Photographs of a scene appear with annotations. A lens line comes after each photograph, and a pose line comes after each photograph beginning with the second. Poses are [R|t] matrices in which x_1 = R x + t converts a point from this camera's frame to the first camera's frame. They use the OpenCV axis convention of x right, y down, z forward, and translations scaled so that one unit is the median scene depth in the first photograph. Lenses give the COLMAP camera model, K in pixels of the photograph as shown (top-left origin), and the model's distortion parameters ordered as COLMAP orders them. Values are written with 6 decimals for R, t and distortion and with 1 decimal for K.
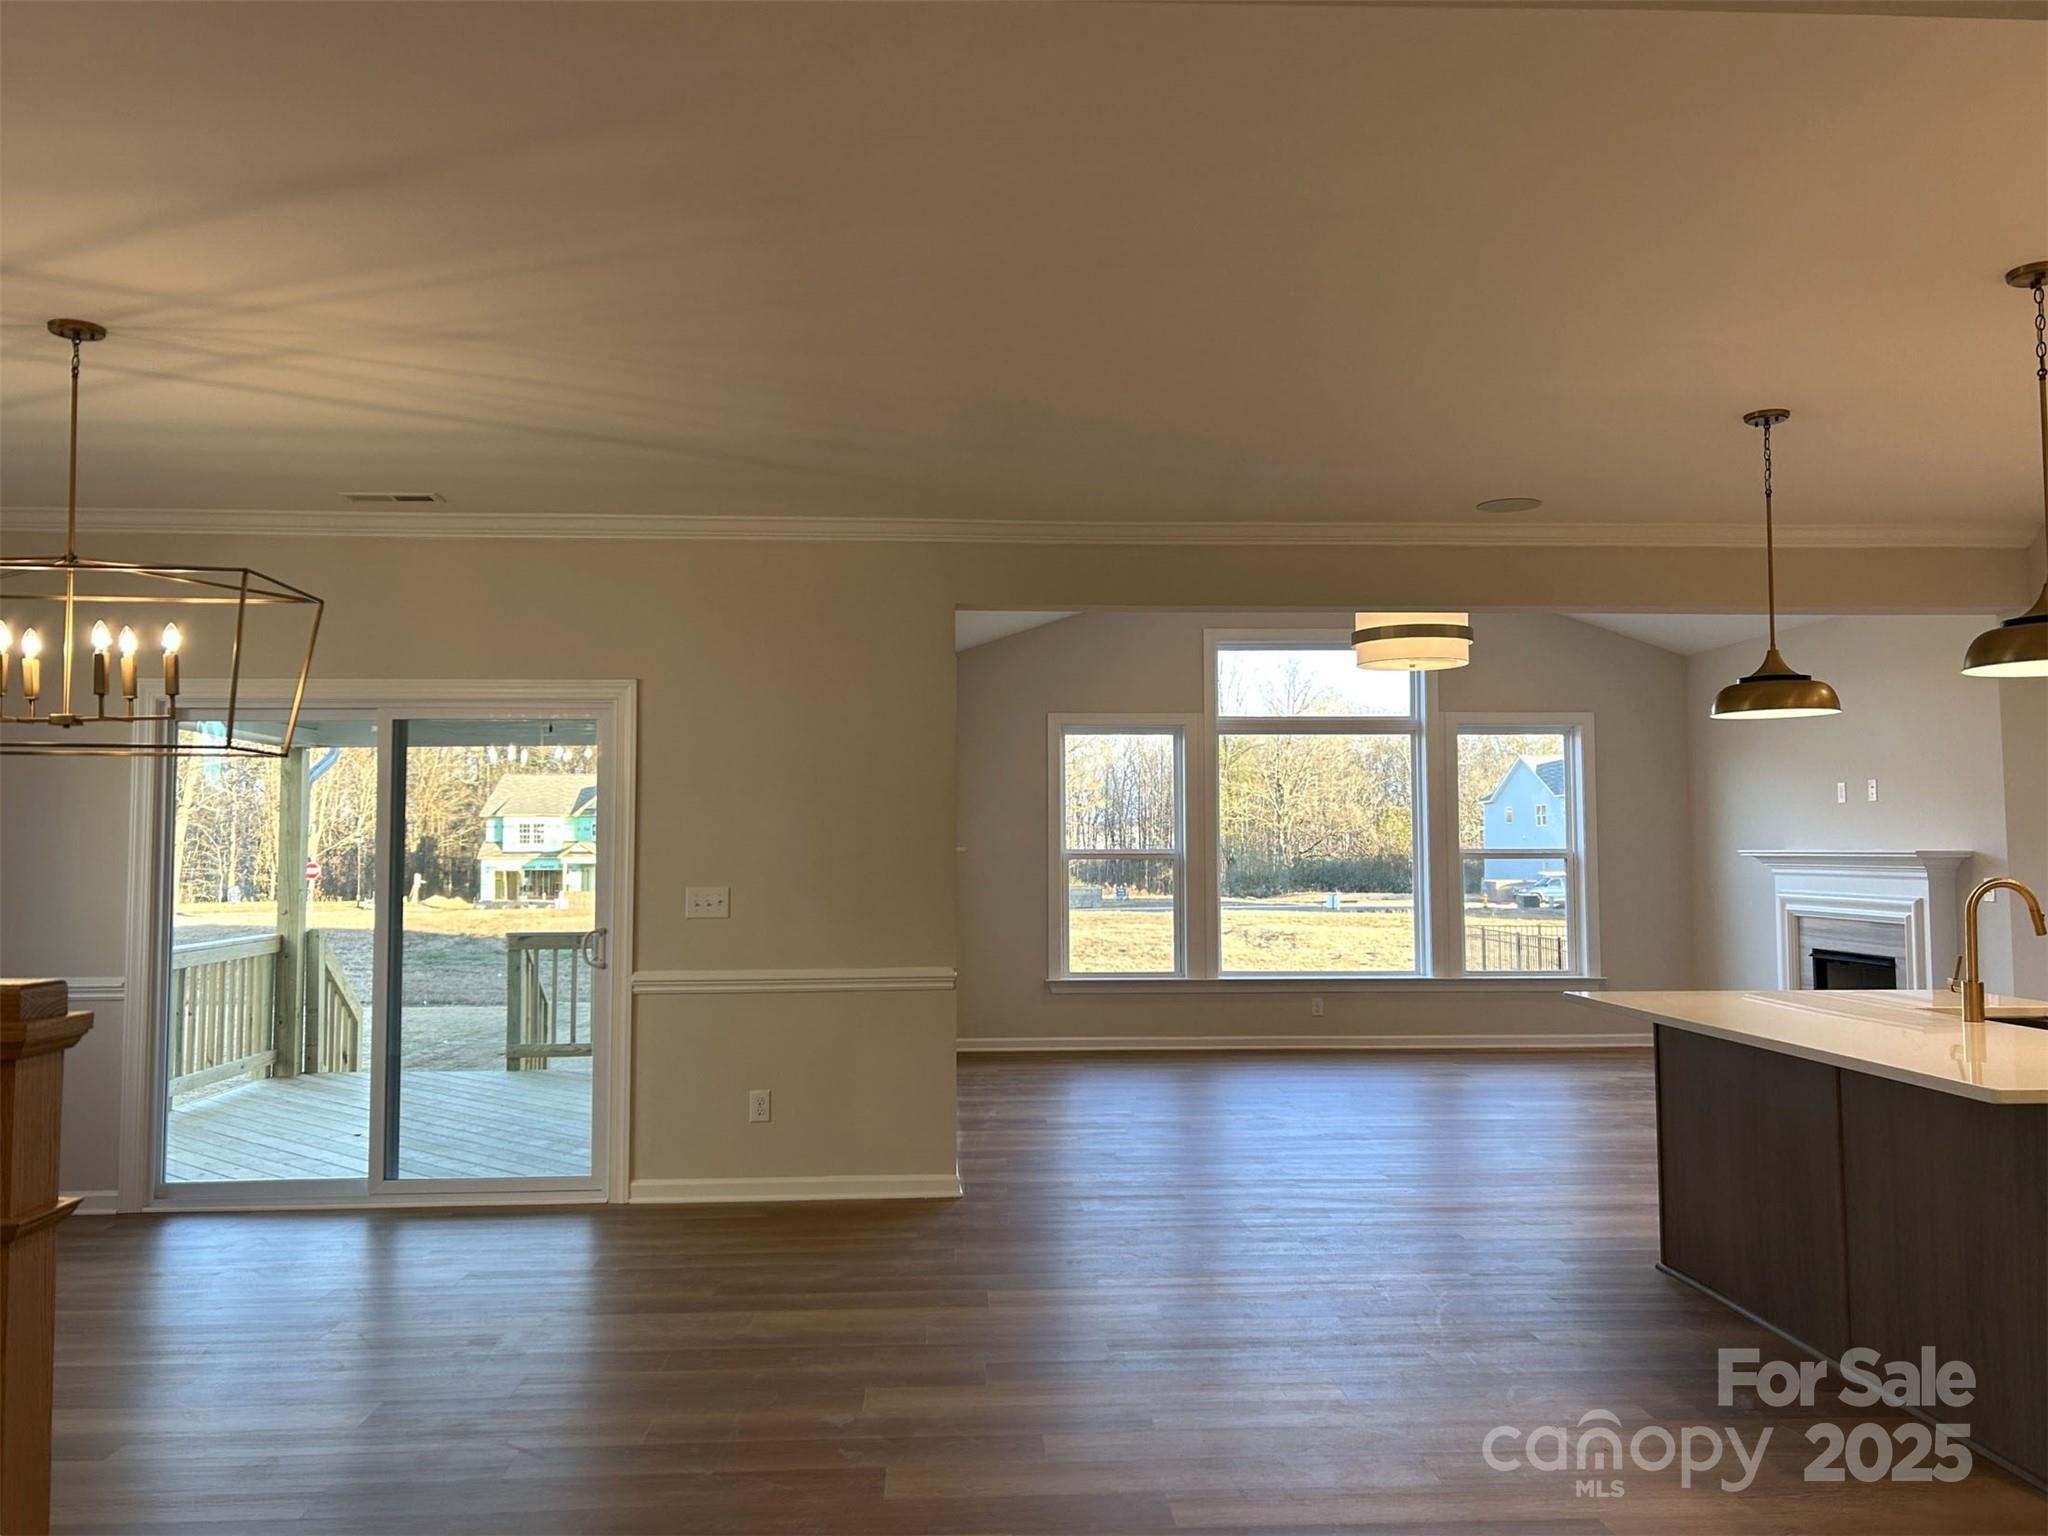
lens RADIAL K [[1535.9, 0, 1028.3], [0, 1535.9, 771.8], [0, 0, 1]] dist [0.001644, 0.002662]
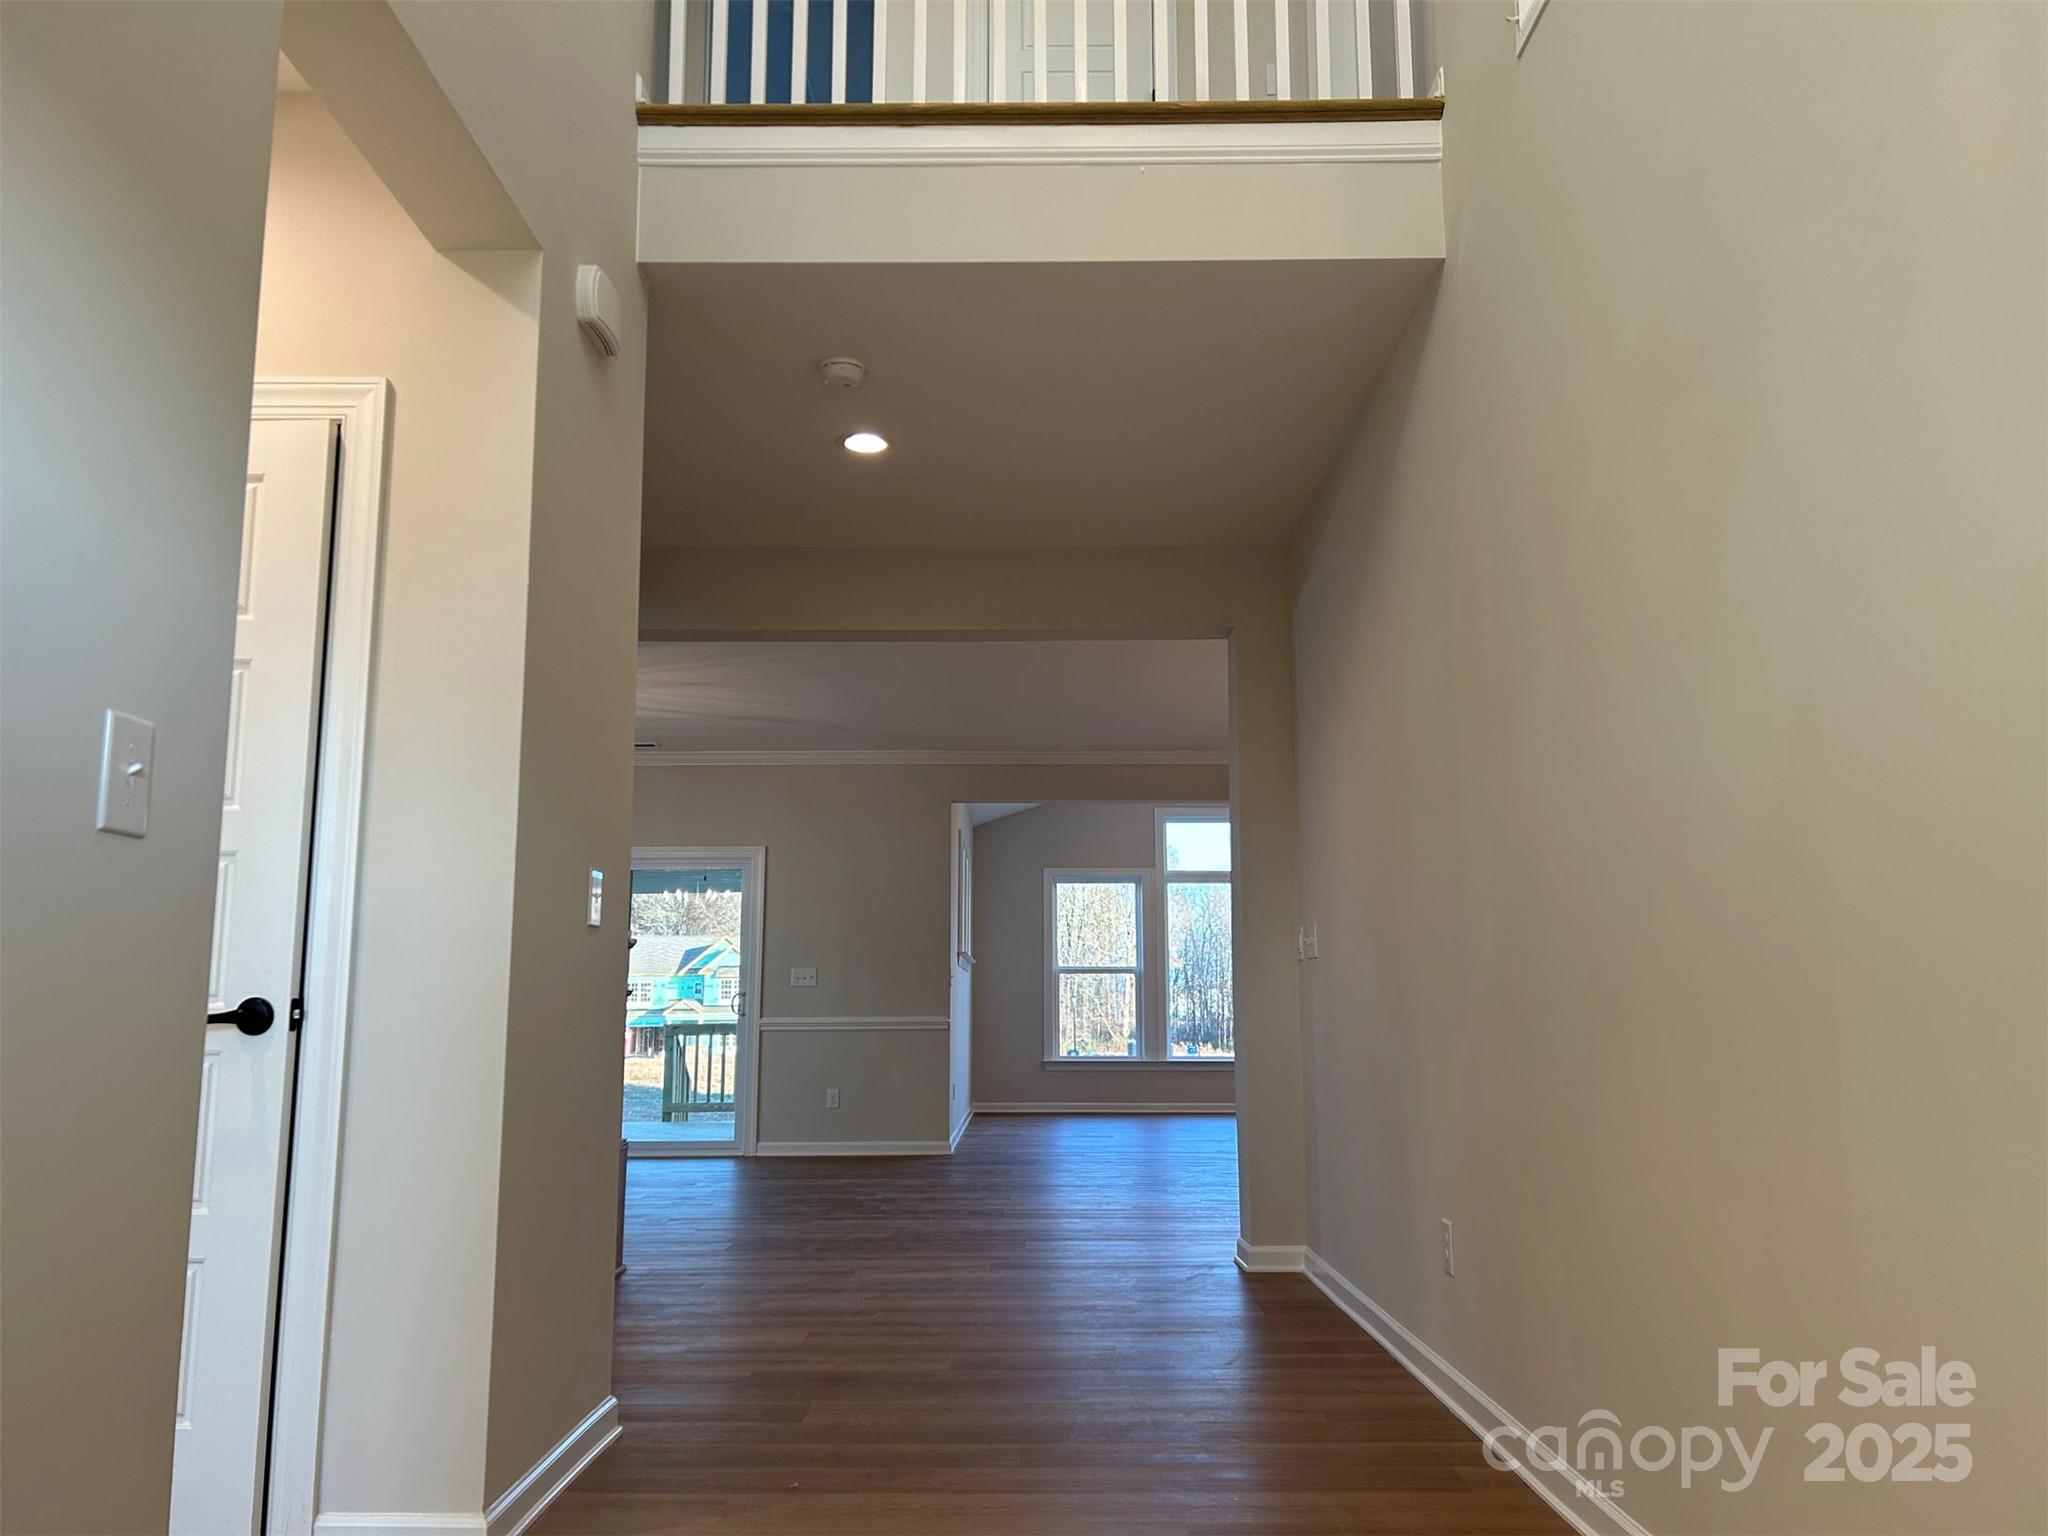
lens RADIAL K [[1535.9, 0, 1025.3], [0, 1535.9, 764.1], [0, 0, 1]] dist [0.001644, 0.002662]
pose [[0.998085, -0.010085, -0.061036, 0.087707], [0.003135, 0.993600, -0.112916, 0.027074], [0.061784, 0.112508, 0.991728, -0.431866]]
